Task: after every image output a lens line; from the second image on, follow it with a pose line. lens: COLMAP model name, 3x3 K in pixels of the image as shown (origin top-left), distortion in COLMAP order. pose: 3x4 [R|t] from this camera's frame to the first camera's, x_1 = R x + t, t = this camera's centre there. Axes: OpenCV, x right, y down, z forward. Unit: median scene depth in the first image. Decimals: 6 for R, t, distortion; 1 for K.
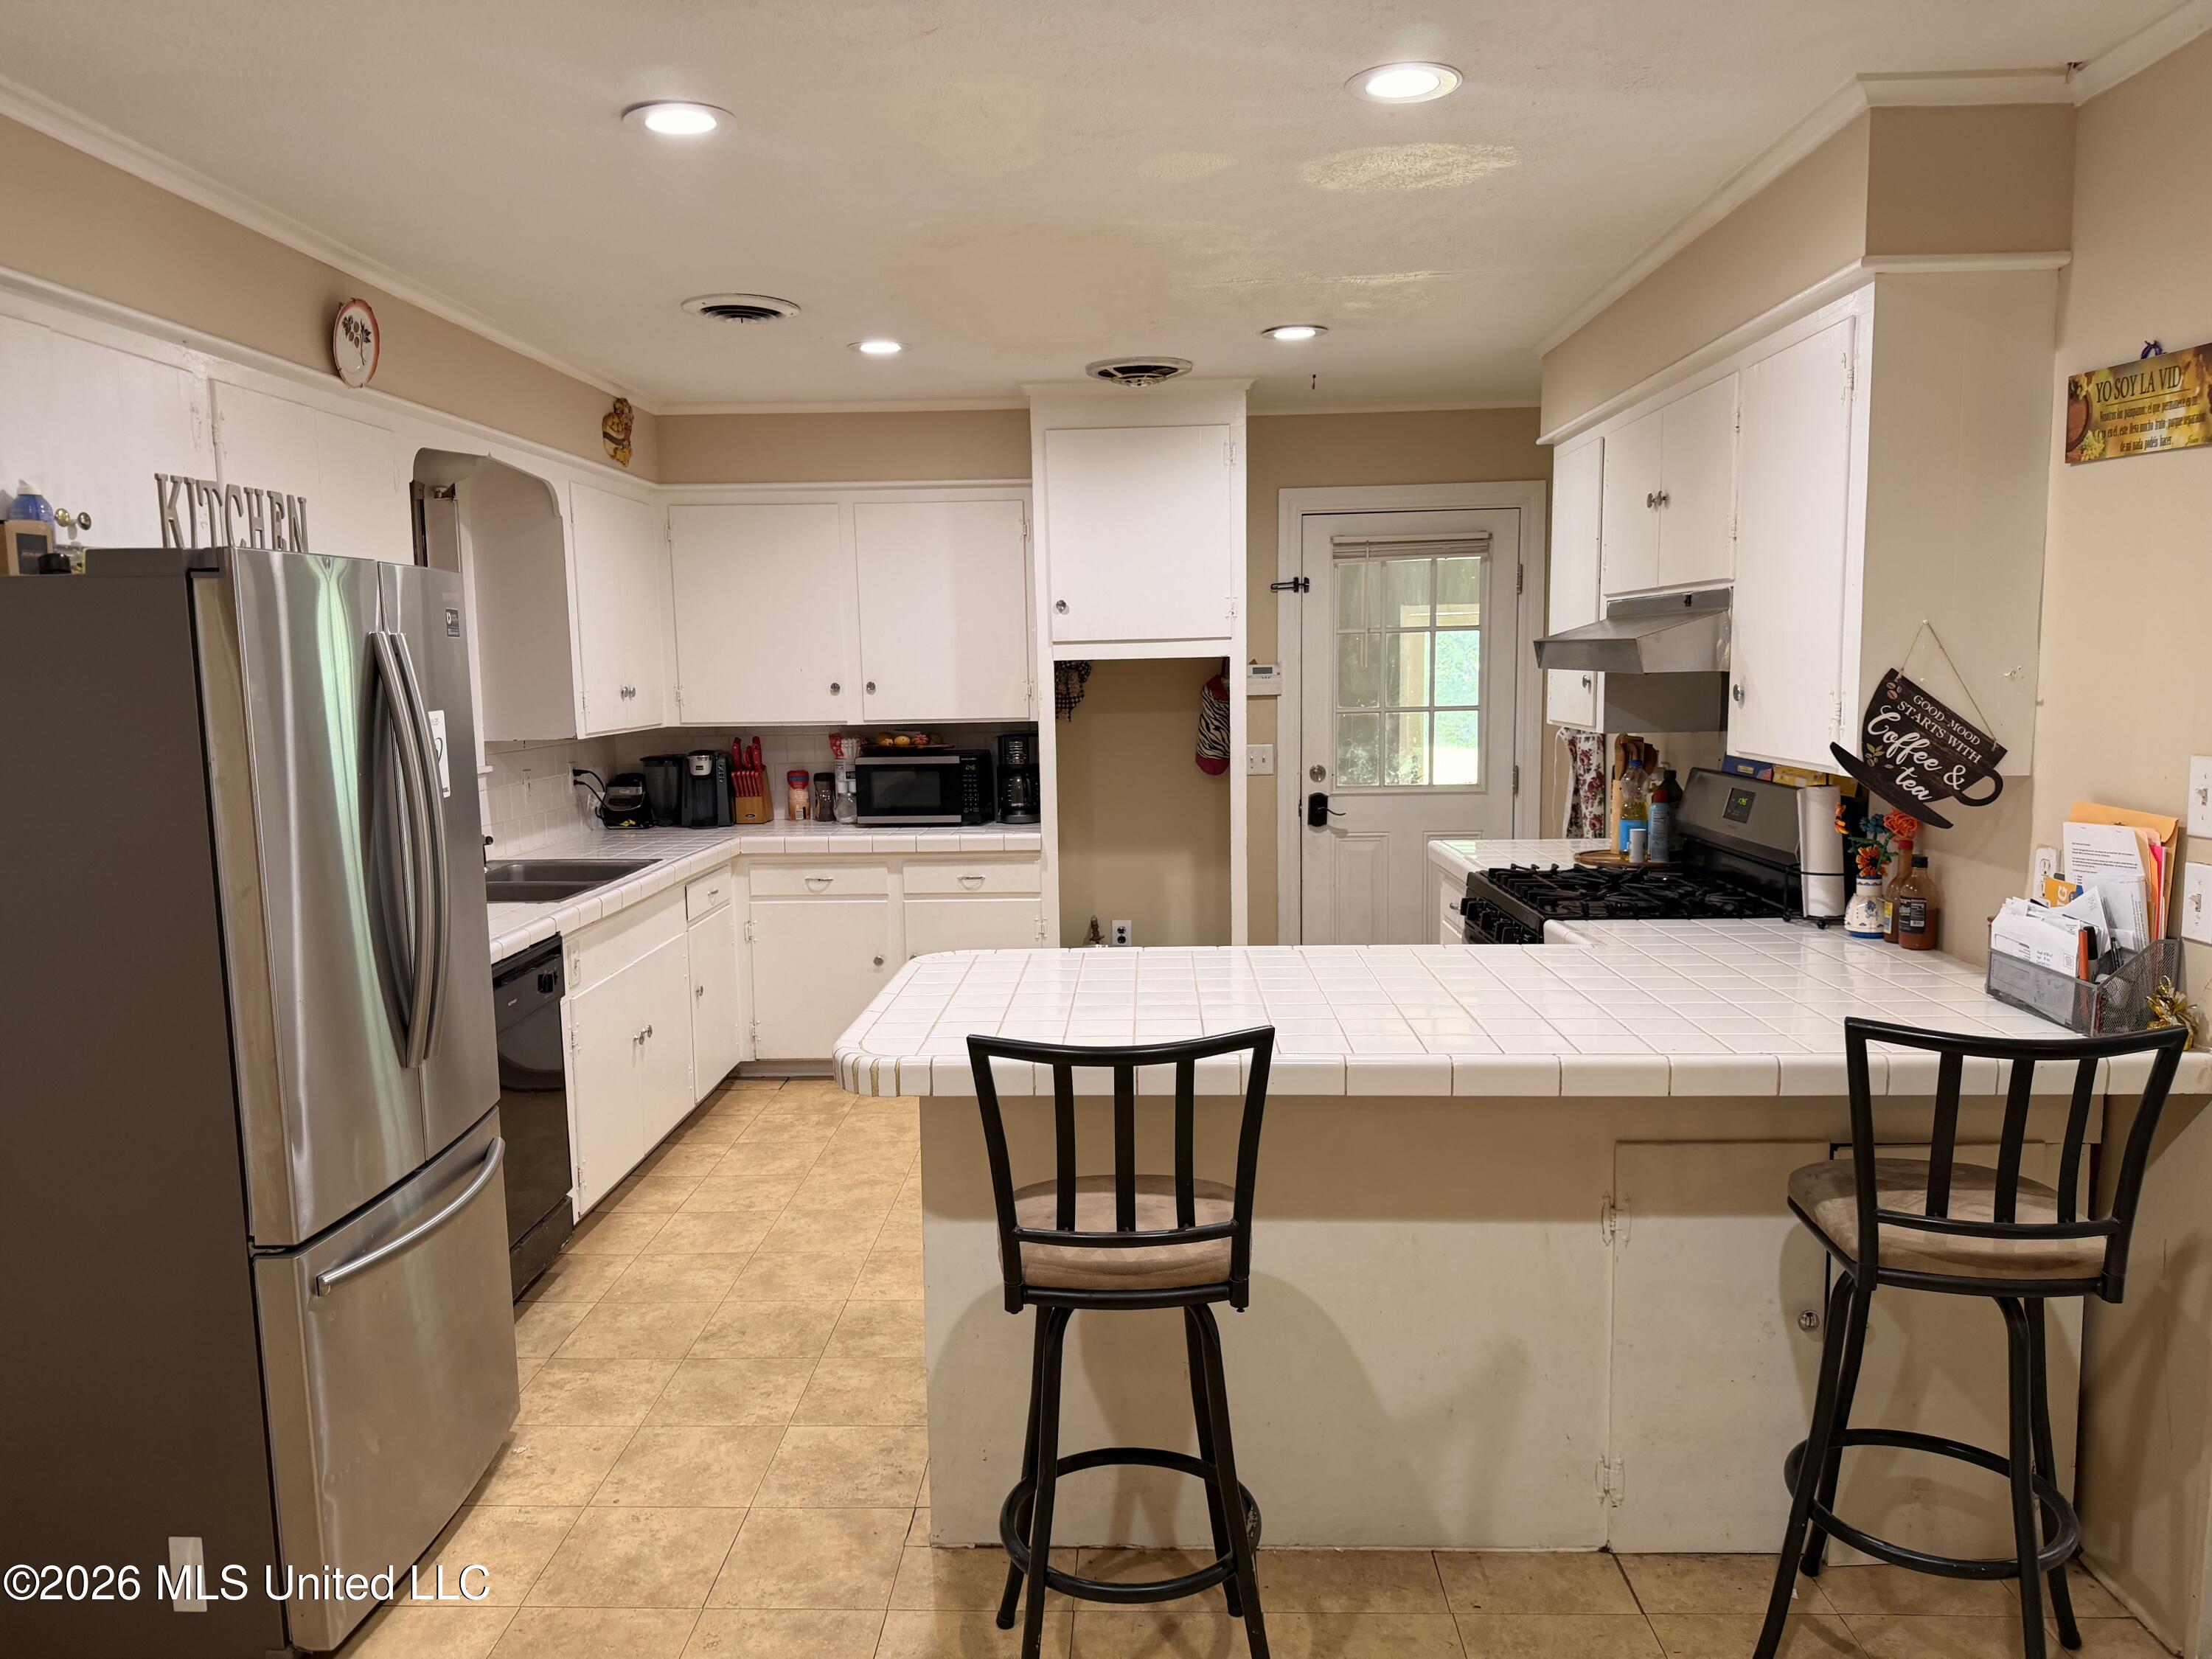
lens RADIAL K [[1594.2, 0, 1125.8], [0, 1594.2, 839.2], [0, 0, 1]] dist [0.058151, -0.051397]
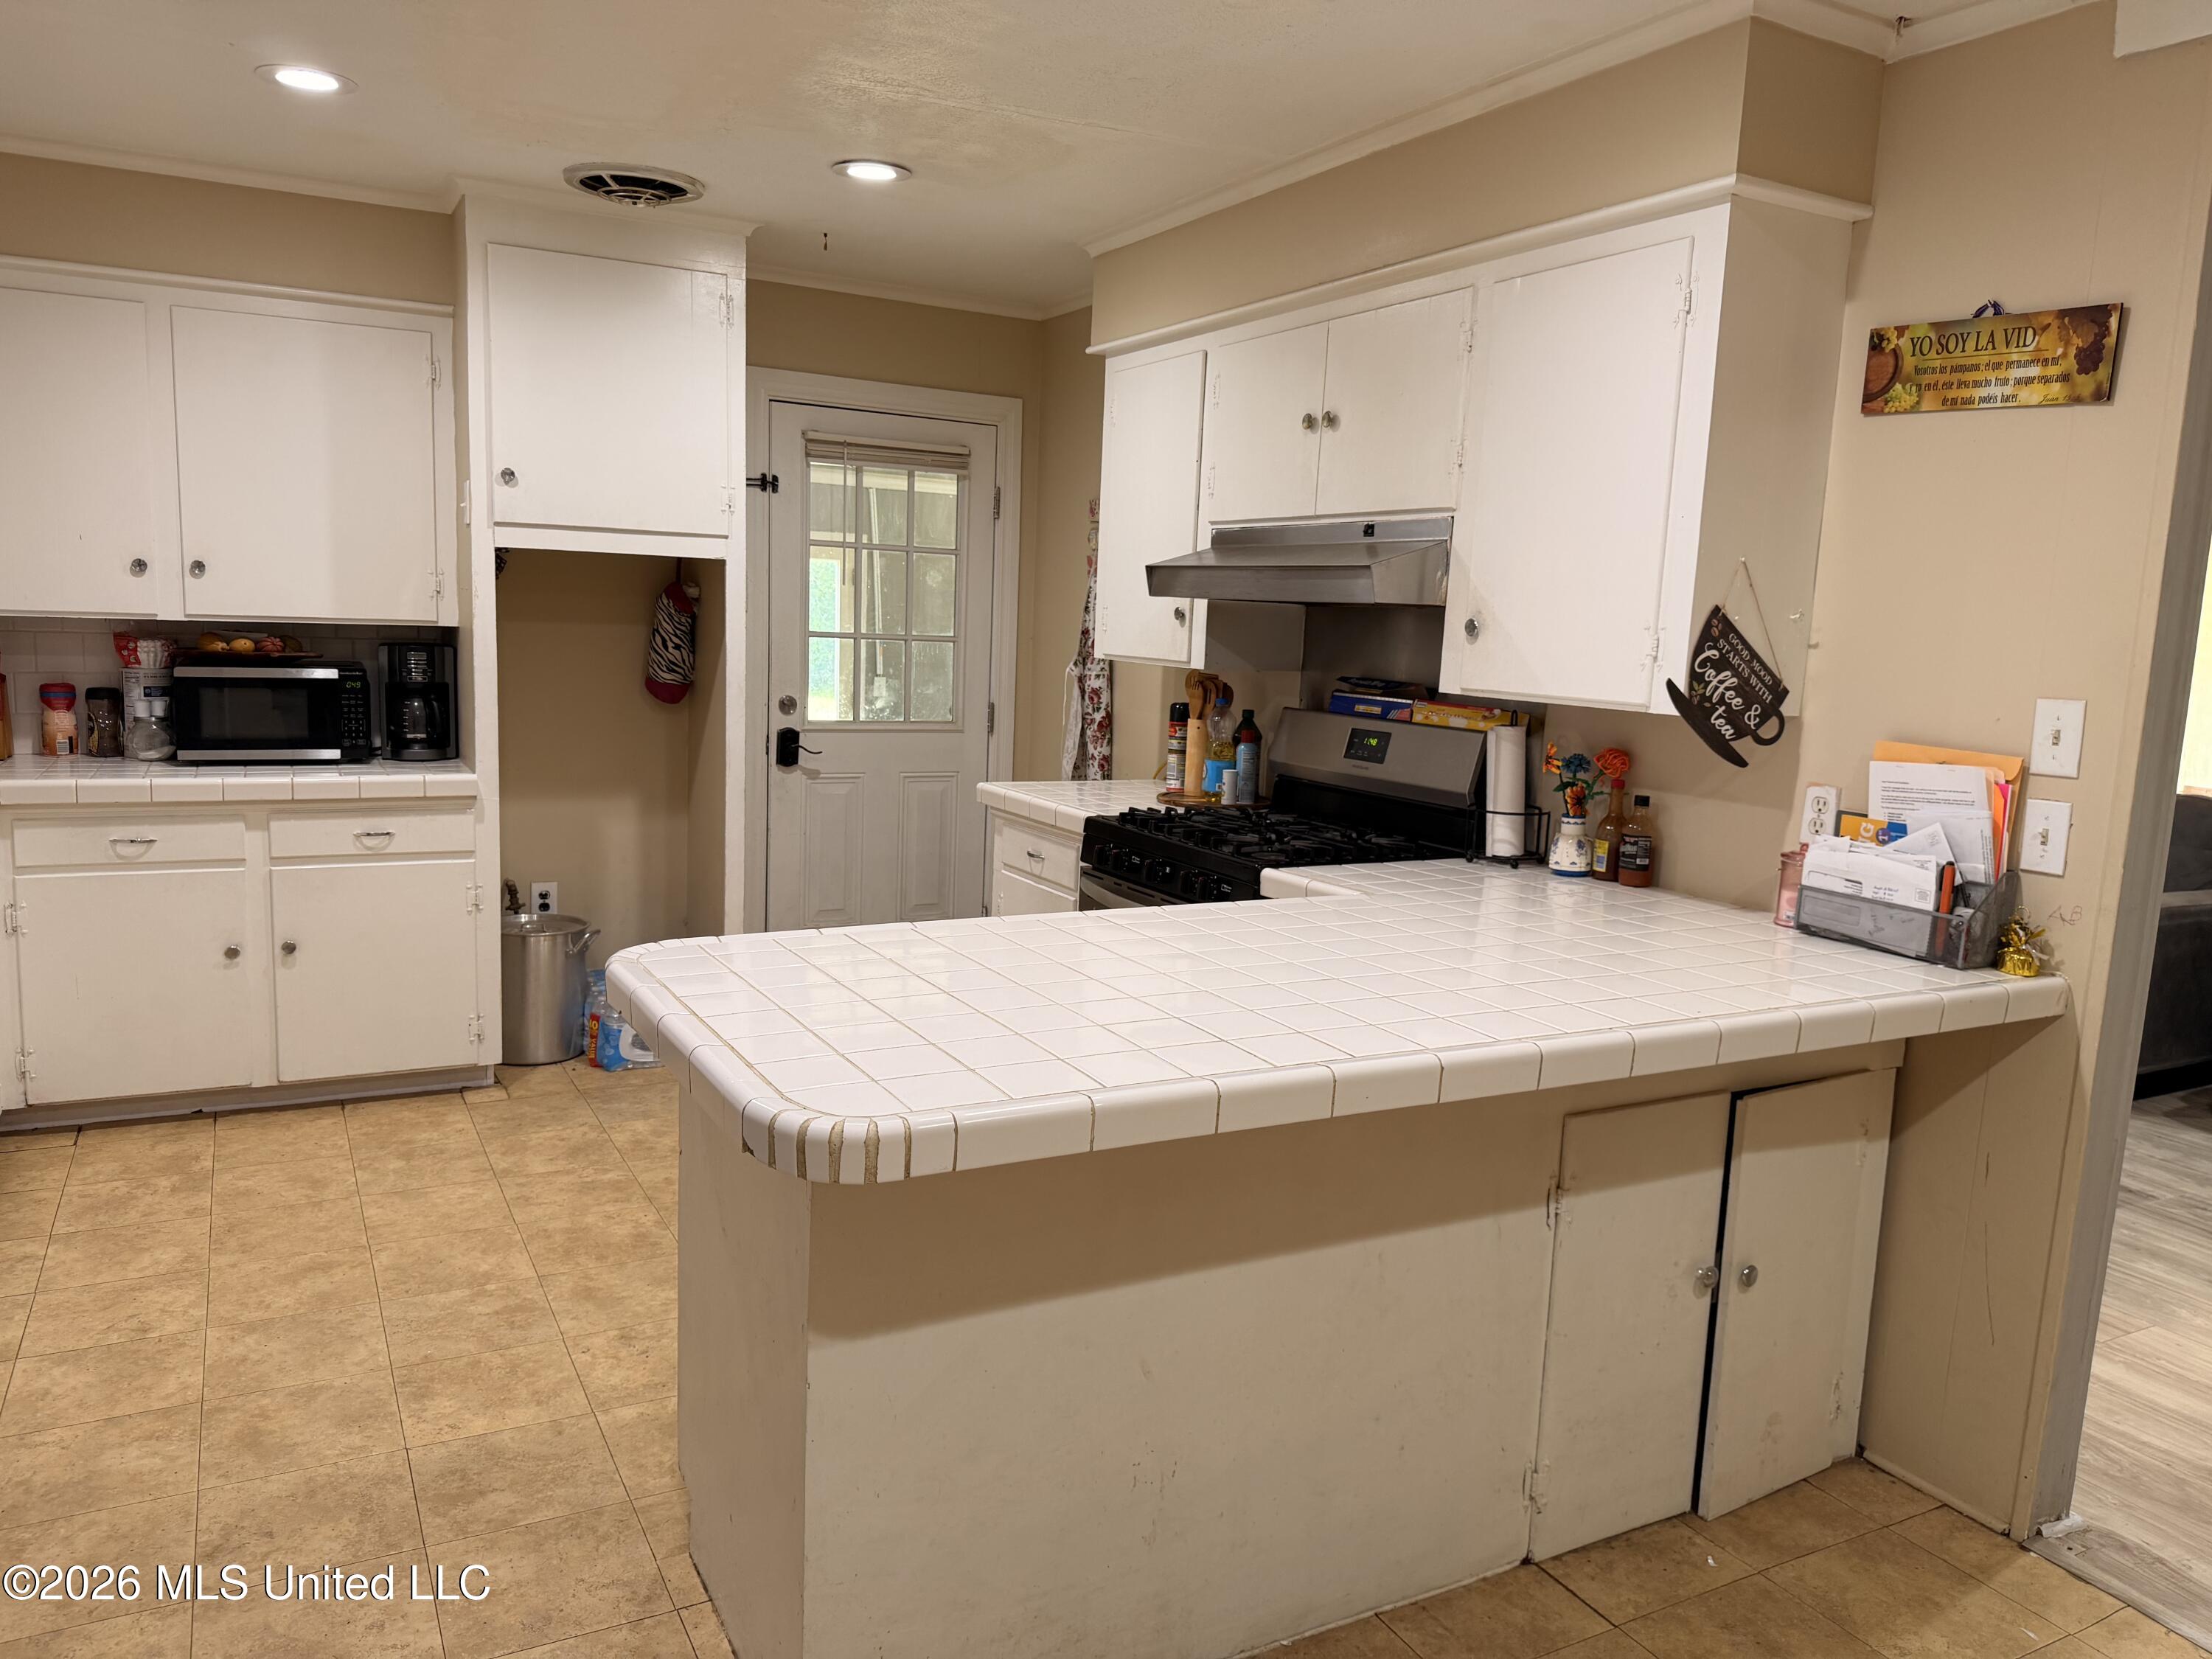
lens RADIAL K [[1594.2, 0, 1124.8], [0, 1594.2, 825.4], [0, 0, 1]] dist [0.058151, -0.051397]
pose [[0.862263, -0.016194, 0.506201, -0.222065], [0.002463, 0.999611, 0.027784, 0.000480], [-0.506454, -0.022711, 0.861968, 0.217110]]
